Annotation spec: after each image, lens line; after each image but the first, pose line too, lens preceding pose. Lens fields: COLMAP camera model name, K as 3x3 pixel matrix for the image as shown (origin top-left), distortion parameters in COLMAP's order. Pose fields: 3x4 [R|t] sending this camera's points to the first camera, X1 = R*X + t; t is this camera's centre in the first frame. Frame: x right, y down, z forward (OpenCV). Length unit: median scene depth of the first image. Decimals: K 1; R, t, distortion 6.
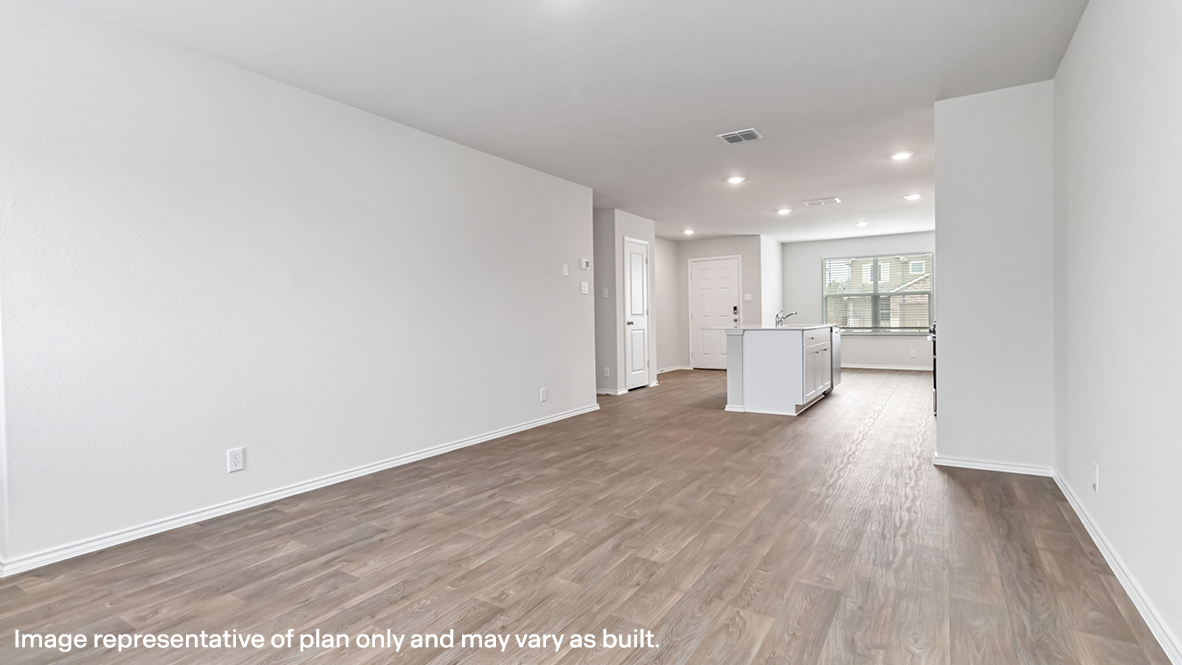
lens RADIAL K [[555.0, 0, 596.6], [0, 555.0, 335.0], [0, 0, 1]] dist [0.000350, 0.001680]
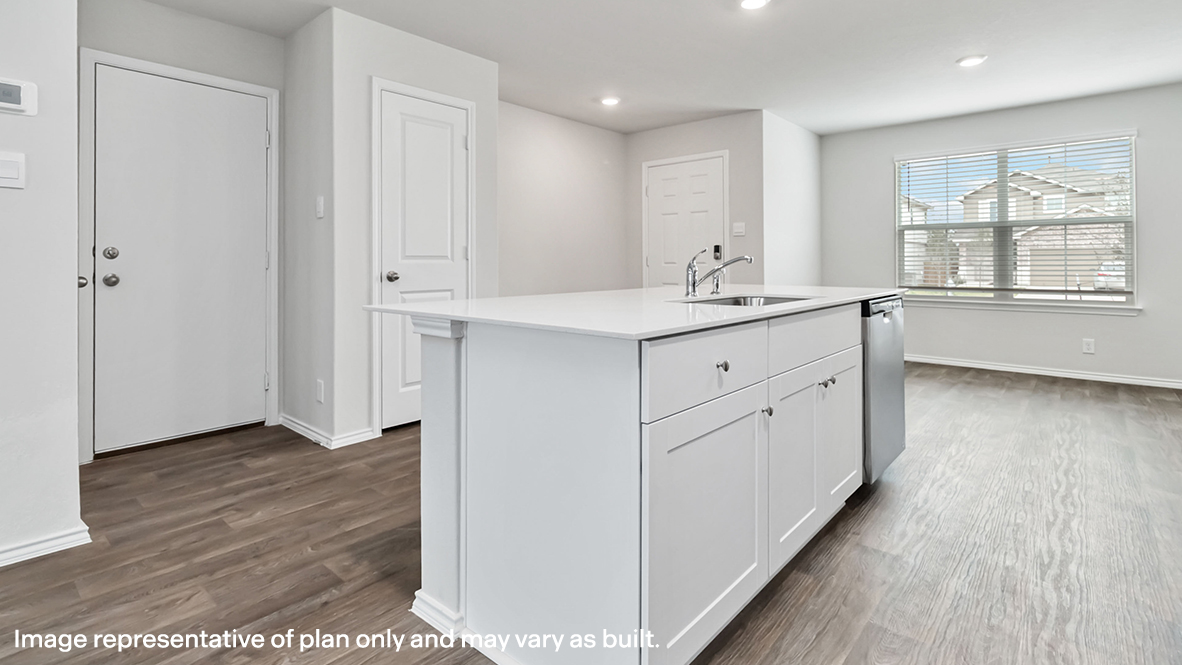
lens RADIAL K [[555.0, 0, 603.0], [0, 555.0, 267.1], [0, 0, 1]] dist [0.000350, 0.001680]
pose [[0.988474, 0.004331, -0.151326, 0.223774], [-0.009331, 0.999433, -0.032351, -0.012135], [0.151101, 0.033390, 0.987954, 0.455246]]
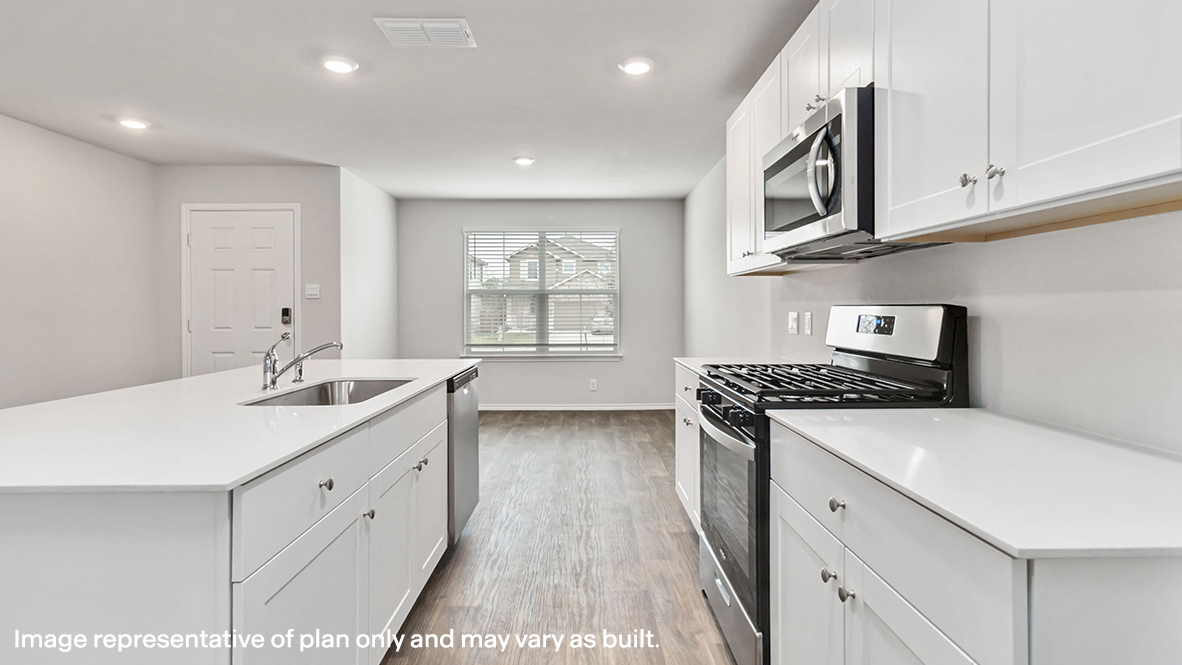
lens RADIAL K [[555.0, 0, 594.6], [0, 555.0, 309.6], [0, 0, 1]] dist [0.000350, 0.001680]
pose [[0.835821, 0.008644, 0.548934, 0.210909], [0.011241, 0.999397, -0.032853, -0.031742], [-0.548887, 0.033630, 0.835220, 0.452246]]
